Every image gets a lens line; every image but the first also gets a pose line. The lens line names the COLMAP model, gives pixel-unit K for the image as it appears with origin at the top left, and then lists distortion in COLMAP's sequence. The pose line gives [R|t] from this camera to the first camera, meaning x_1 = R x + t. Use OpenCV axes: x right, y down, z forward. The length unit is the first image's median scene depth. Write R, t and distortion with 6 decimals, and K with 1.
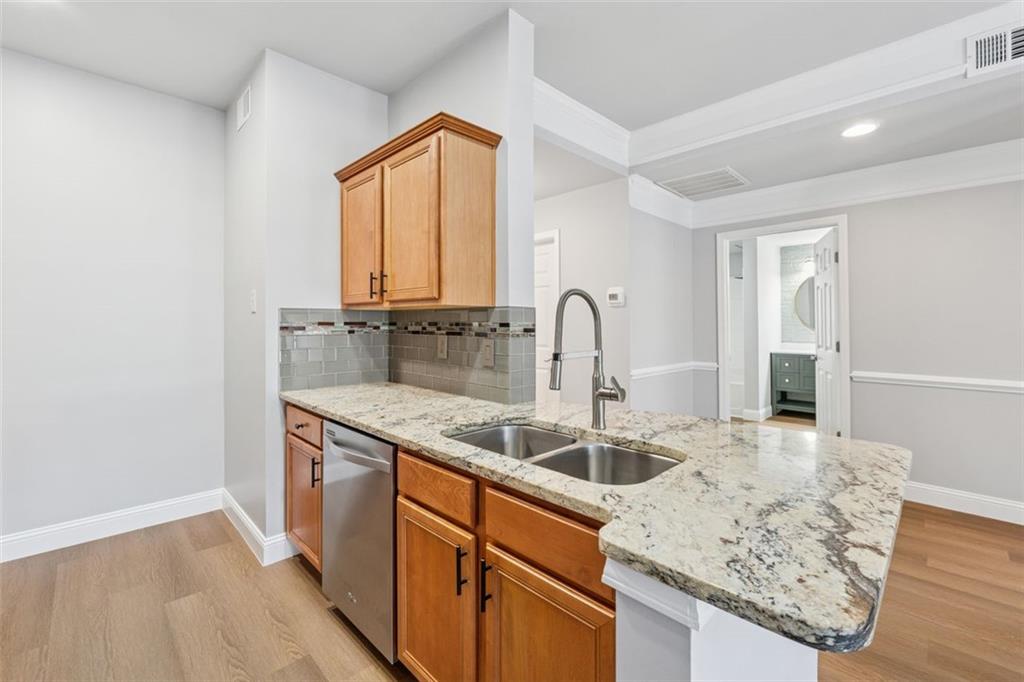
lens RADIAL K [[434.3, 0, 512.4], [0, 434.3, 320.3], [0, 0, 1]] dist [-0.006932, -0.000978]
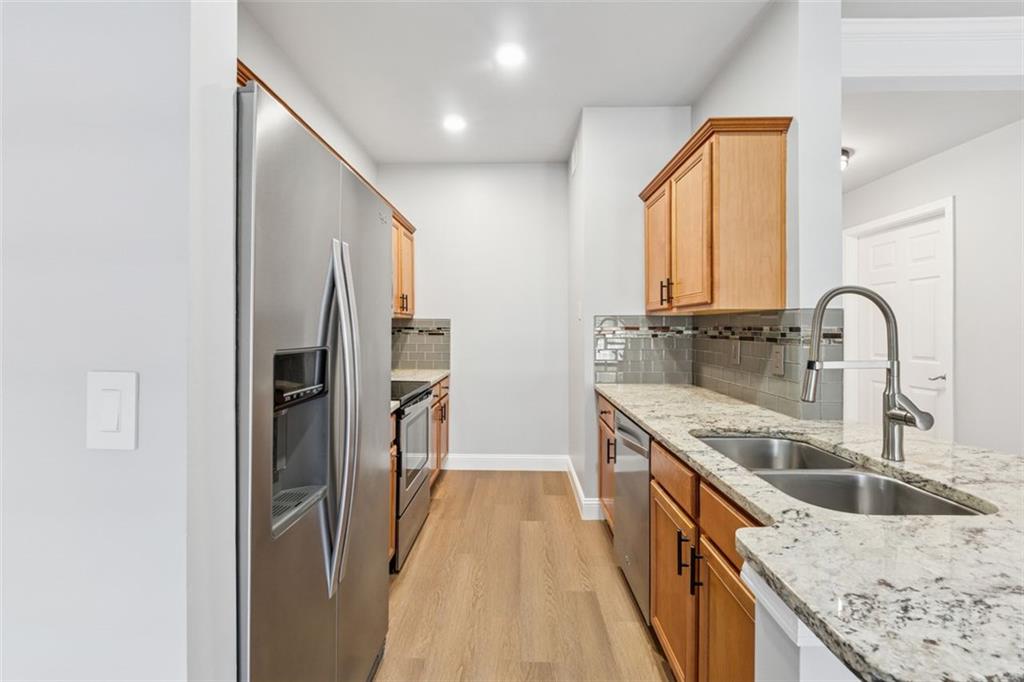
lens RADIAL K [[434.3, 0, 508.0], [0, 434.3, 330.9], [0, 0, 1]] dist [-0.006932, -0.000978]
pose [[0.692741, 0.003397, -0.721178, 0.212118], [0.005358, 0.999937, 0.009856, 0.001947], [0.721166, -0.010692, 0.692679, -0.038351]]
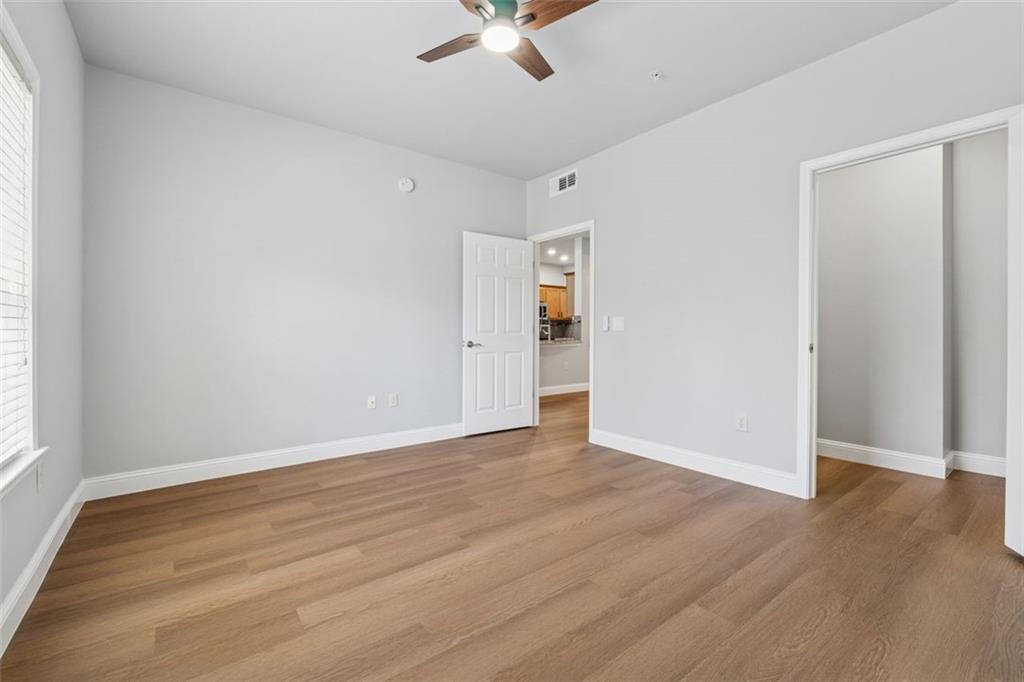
lens RADIAL K [[434.3, 0, 509.3], [0, 434.3, 336.7], [0, 0, 1]] dist [-0.006932, -0.000978]
pose [[-0.124442, 0.012649, -0.992146, 3.871777], [0.012078, 0.999864, 0.011232, 0.103681], [0.992153, -0.010585, -0.124577, 0.885376]]
